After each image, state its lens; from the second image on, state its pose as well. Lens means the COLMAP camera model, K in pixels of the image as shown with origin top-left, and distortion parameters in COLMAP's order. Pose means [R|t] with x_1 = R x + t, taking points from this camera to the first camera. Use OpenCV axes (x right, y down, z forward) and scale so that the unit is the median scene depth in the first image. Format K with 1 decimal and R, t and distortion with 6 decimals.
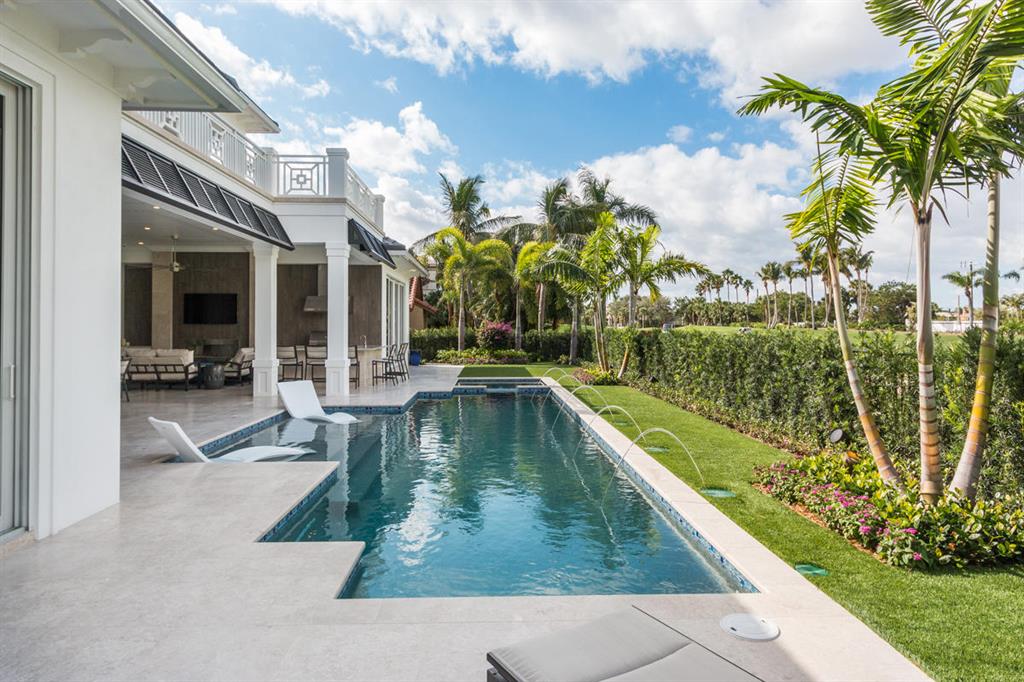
lens RADIAL K [[659.6, 0, 511.3], [0, 659.6, 335.6], [0, 0, 1]] dist [-0.001813, -0.000128]
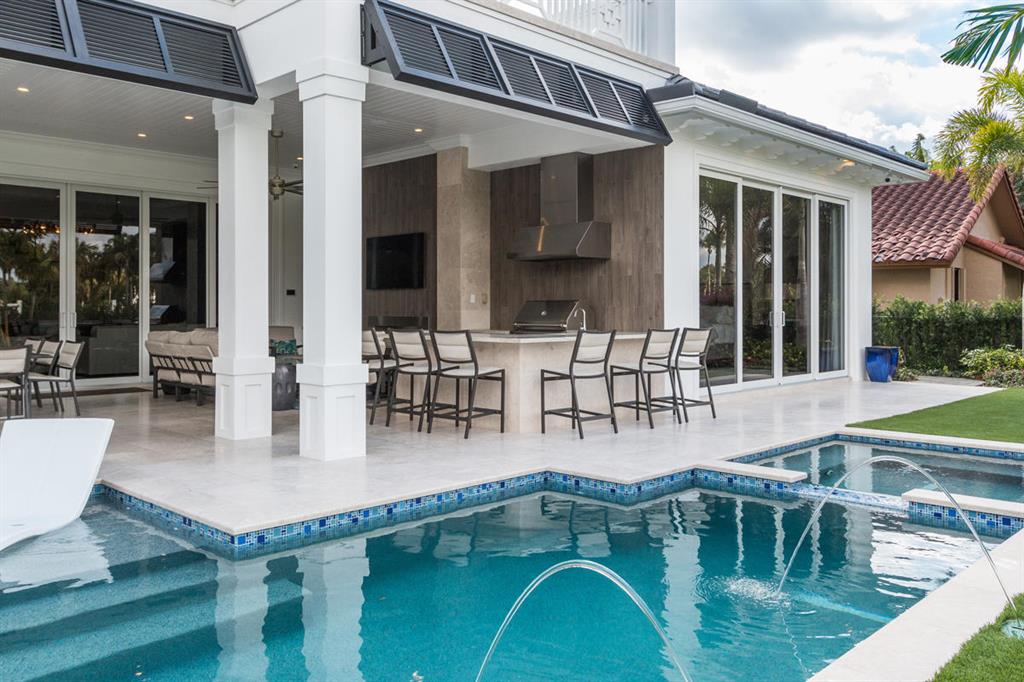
lens RADIAL K [[861.9, 0, 512.6], [0, 861.9, 337.2], [0, 0, 1]] dist [-0.003053, -0.001010]
pose [[0.683668, 0.020530, -0.729504, 0.148652], [-0.007767, 0.999752, 0.020857, 0.006809], [0.729752, -0.008593, 0.683658, 0.572273]]
